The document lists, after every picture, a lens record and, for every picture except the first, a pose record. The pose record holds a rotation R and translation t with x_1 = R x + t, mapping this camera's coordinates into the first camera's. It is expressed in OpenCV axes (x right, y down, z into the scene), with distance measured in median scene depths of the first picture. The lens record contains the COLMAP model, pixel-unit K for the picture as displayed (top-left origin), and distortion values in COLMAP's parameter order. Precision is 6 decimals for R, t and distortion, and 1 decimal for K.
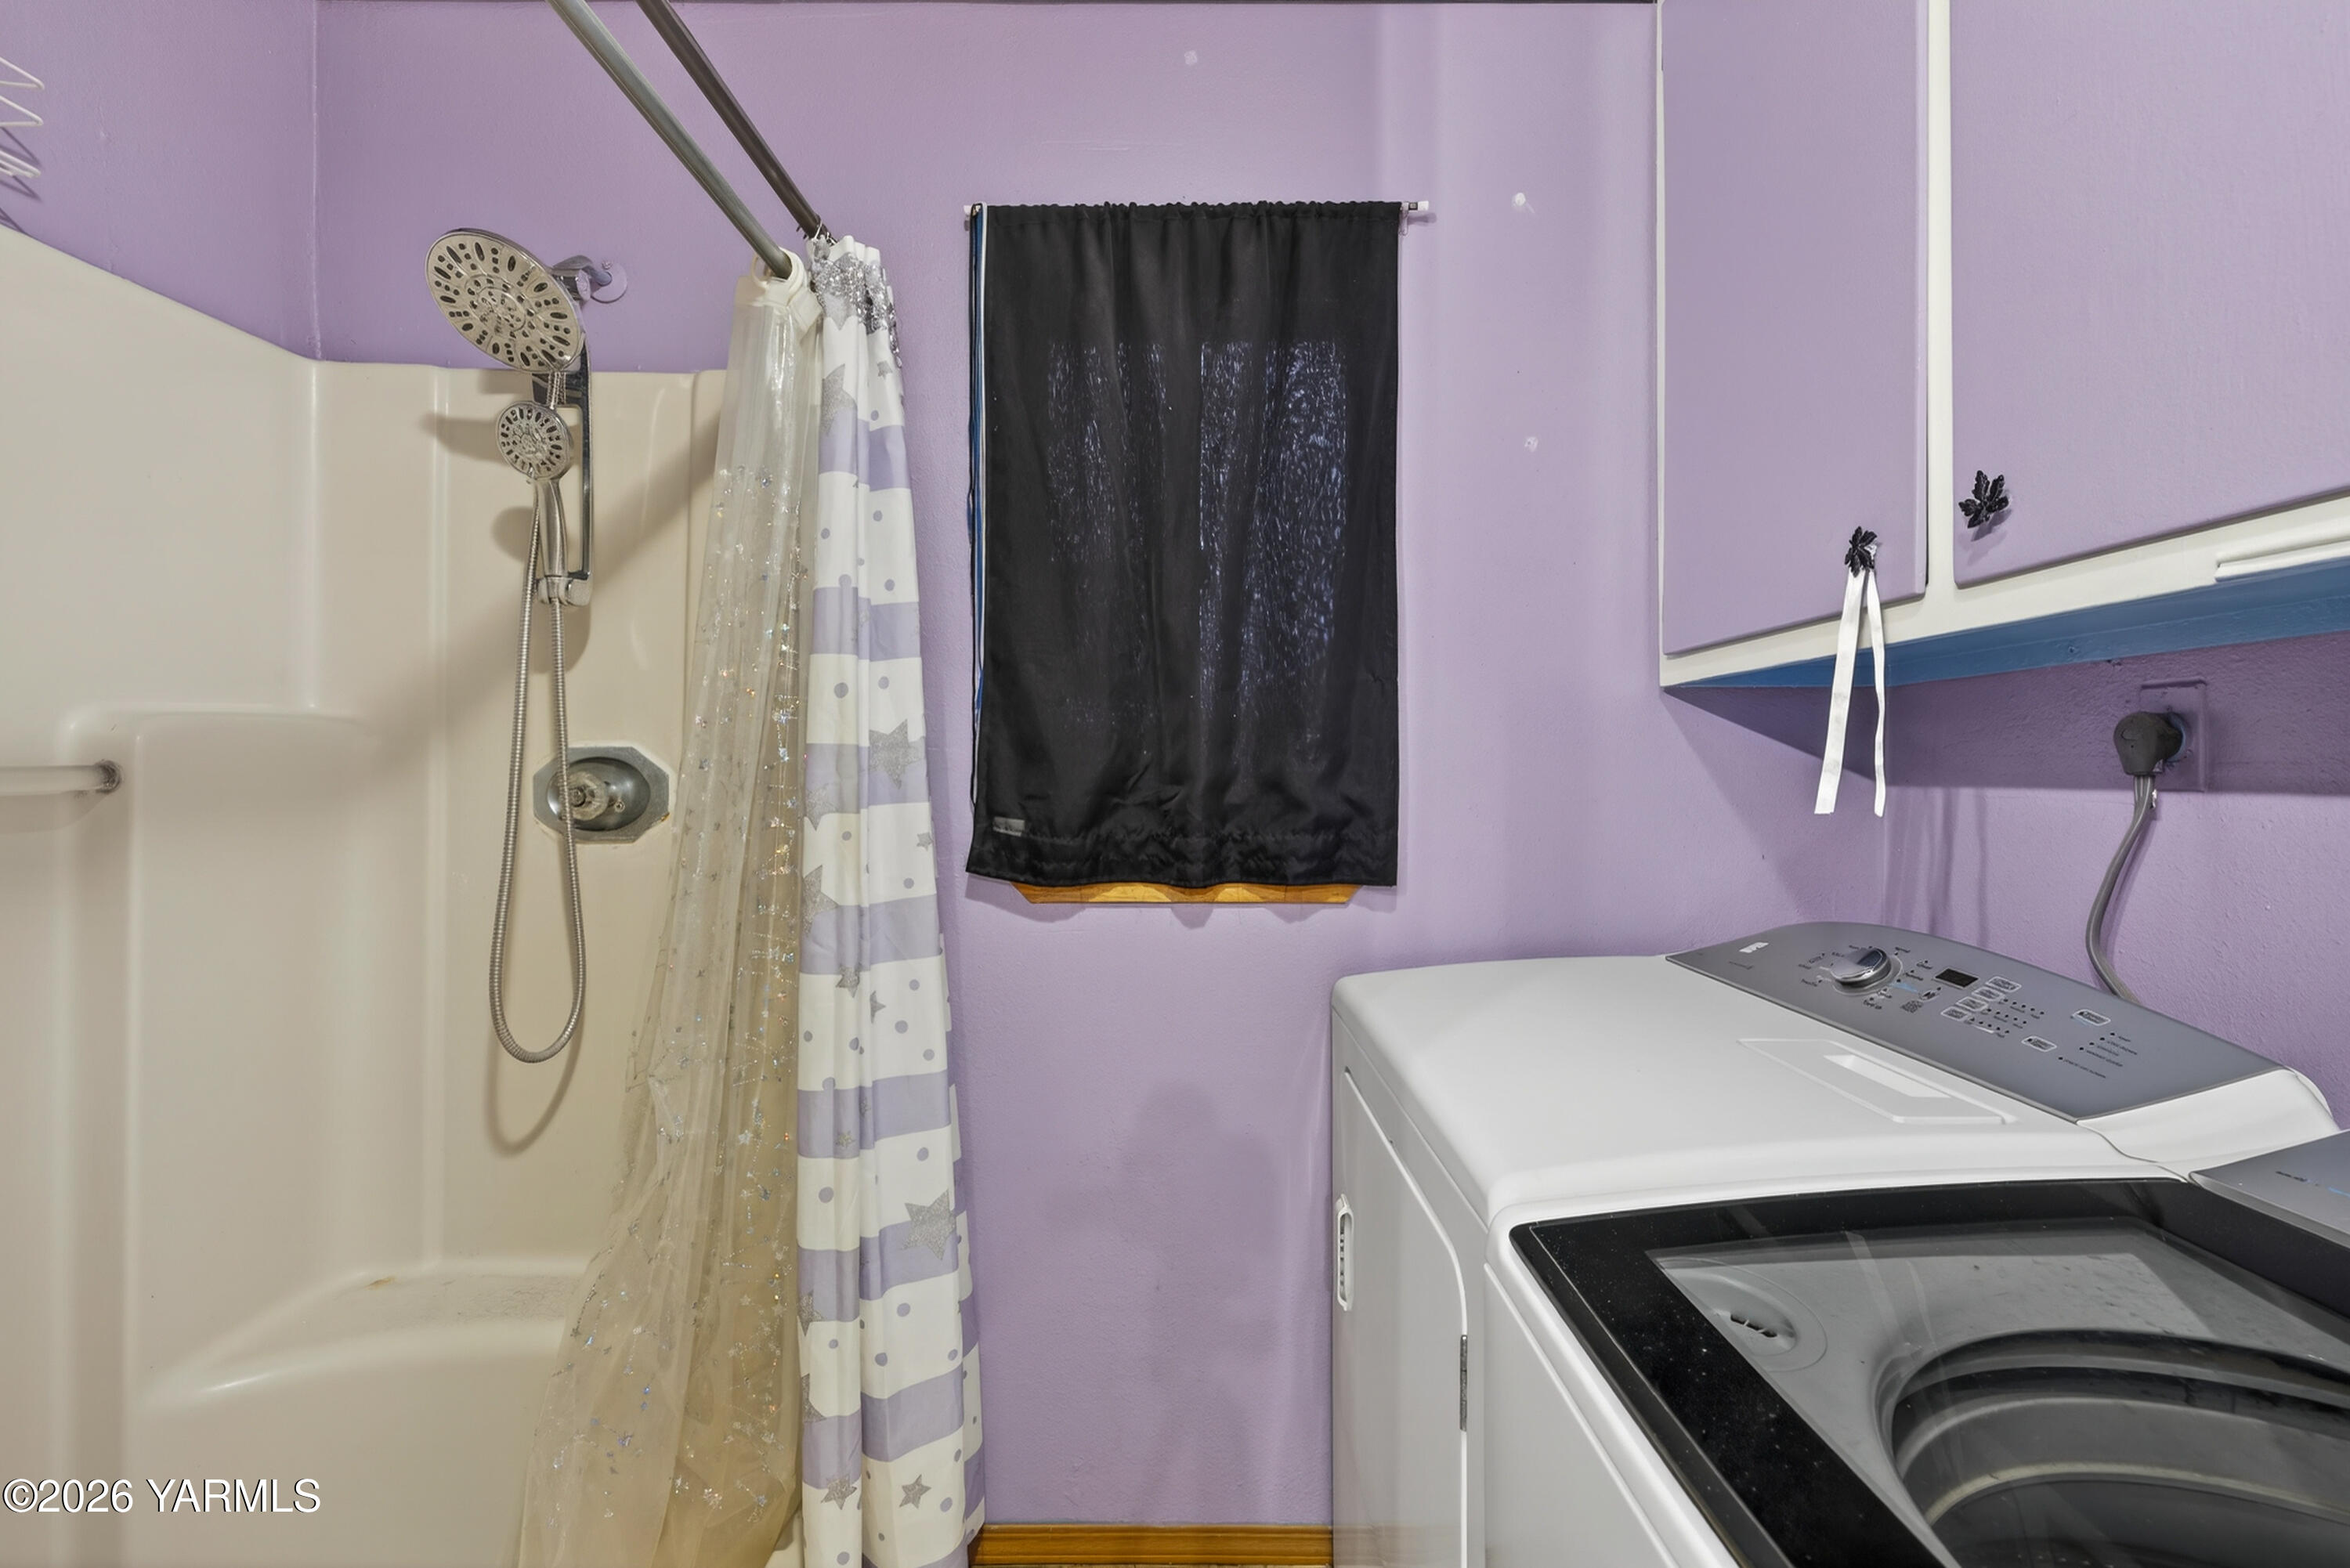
lens RADIAL K [[975.9, 0, 1169.2], [0, 975.9, 775.0], [0, 0, 1]] dist [0.009402, -0.000303]
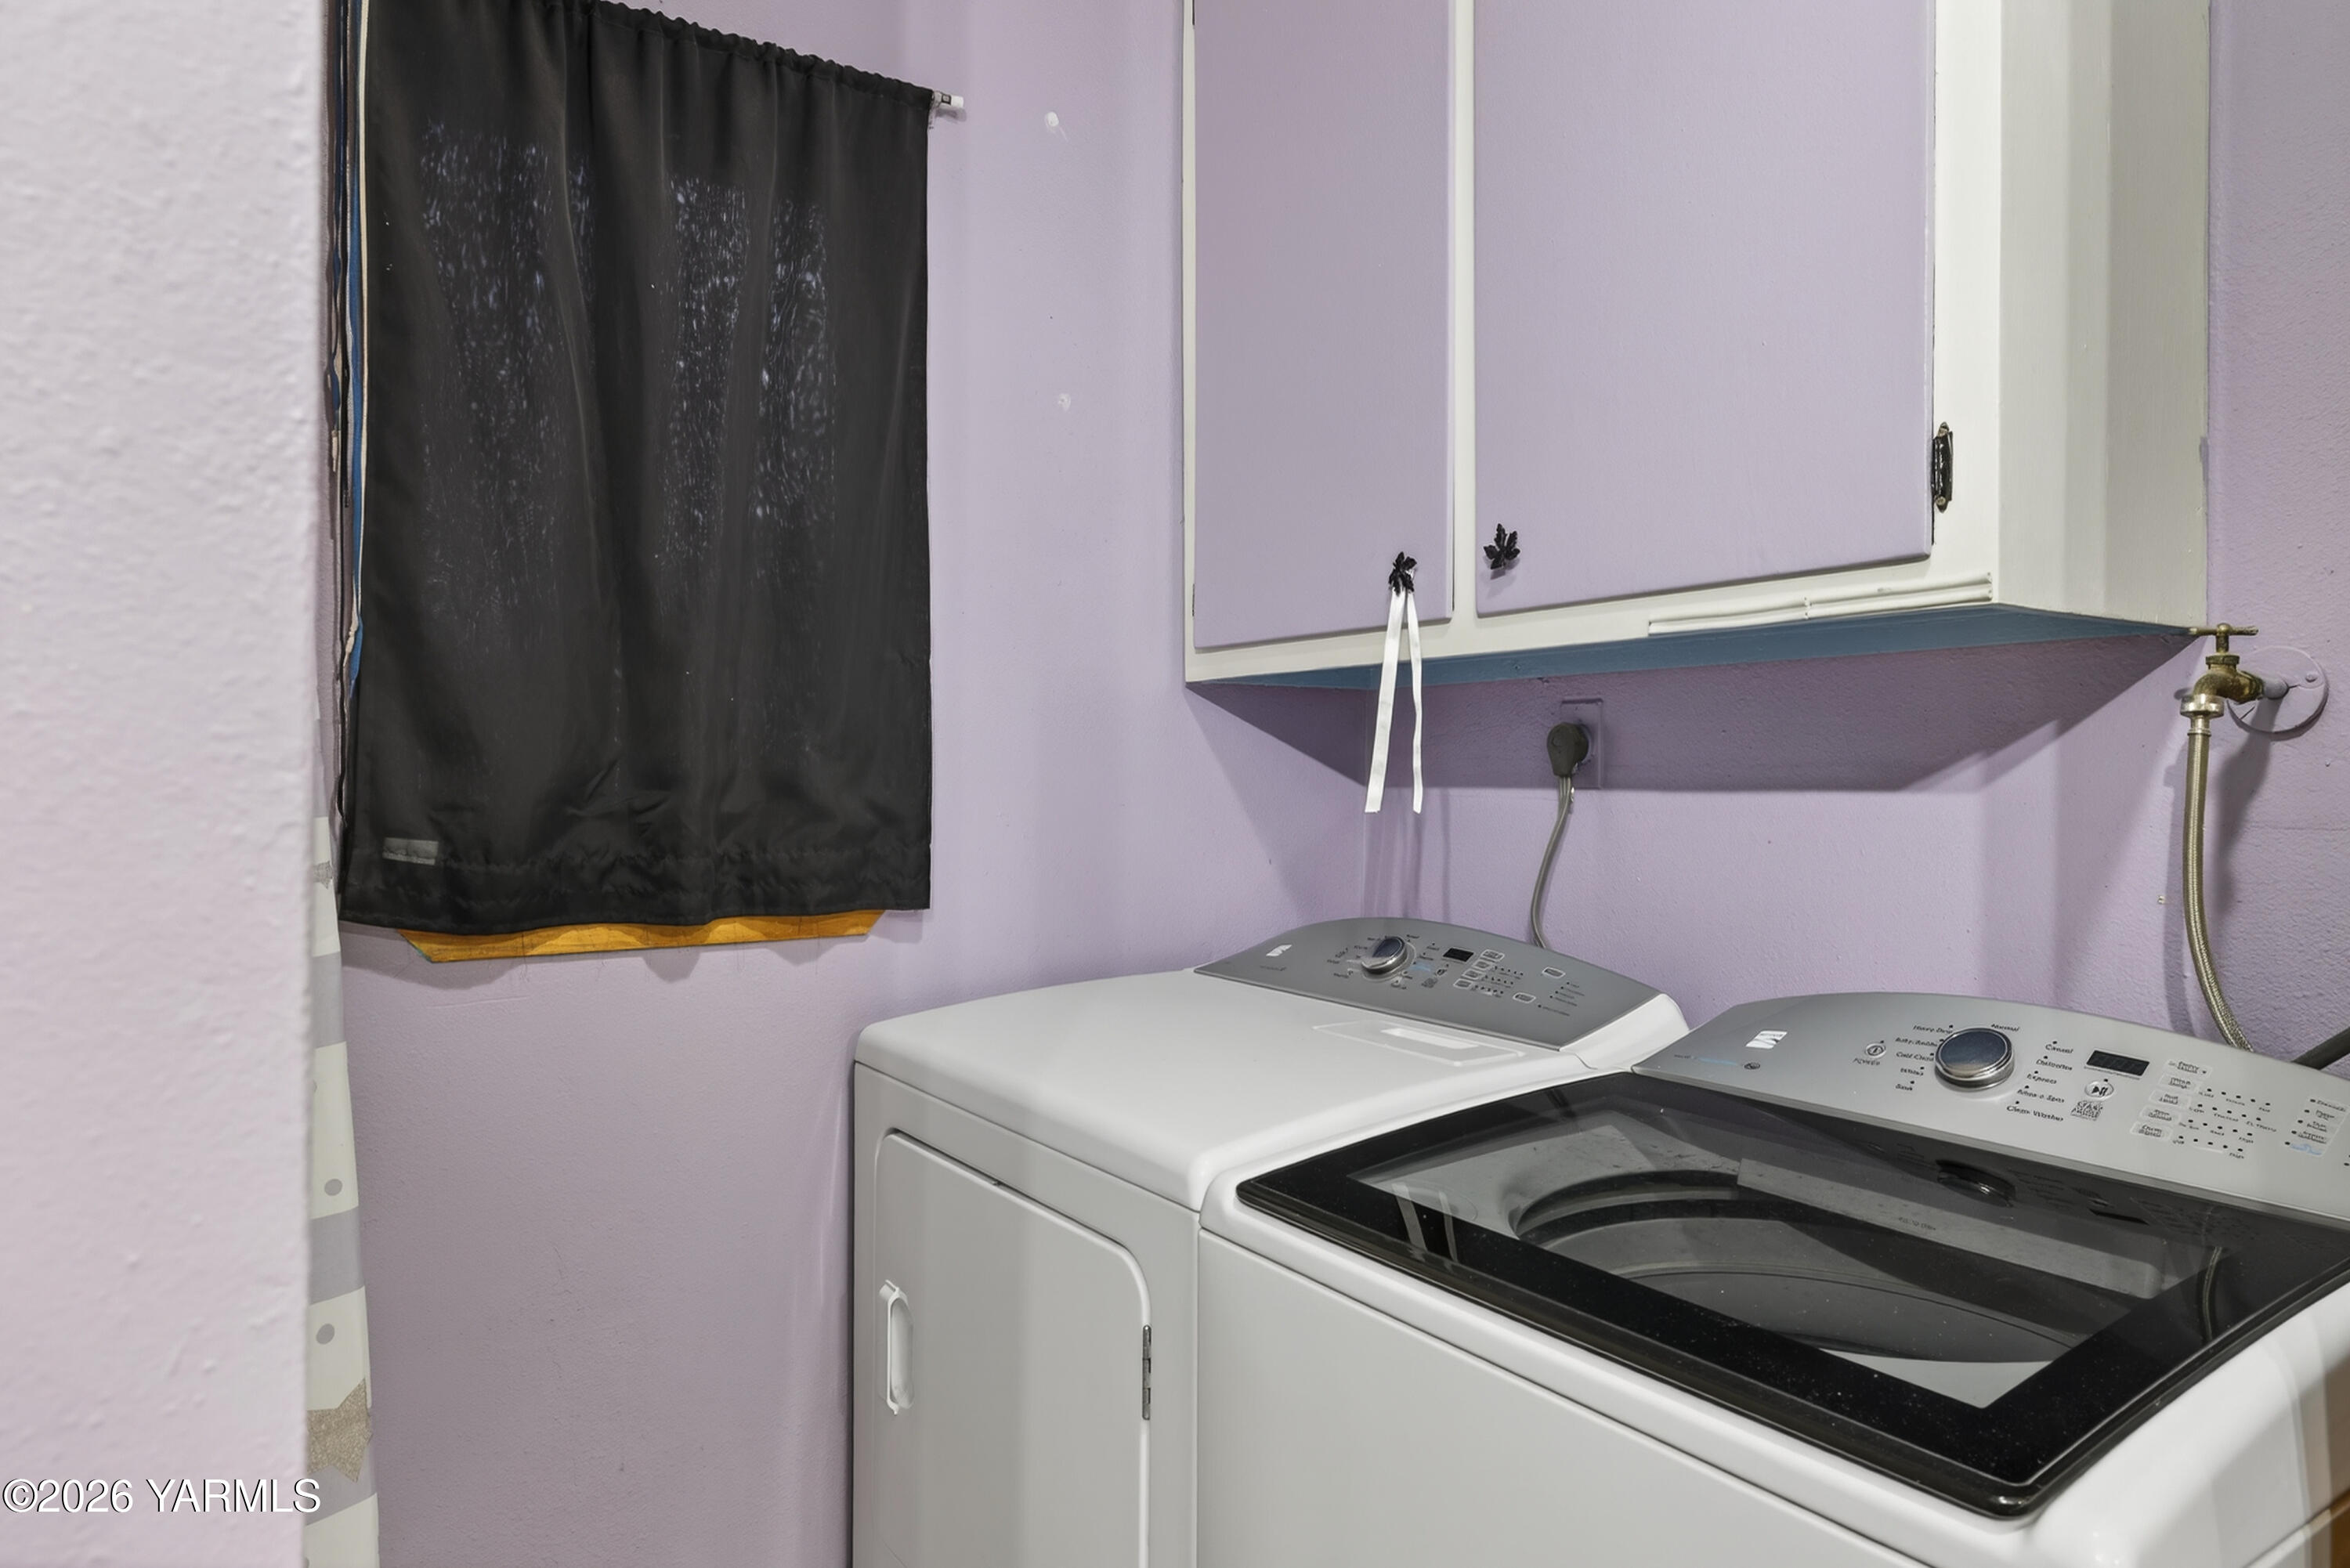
lens RADIAL K [[1475.9, 0, 1175.0], [0, 1475.9, 784.0], [0, 0, 1]] dist [-0.002161, -0.001352]
pose [[0.826269, -0.003196, 0.563267, -0.340669], [0.000383, 0.999987, 0.005113, 0.000575], [-0.563276, -0.004009, 0.826259, -0.177749]]
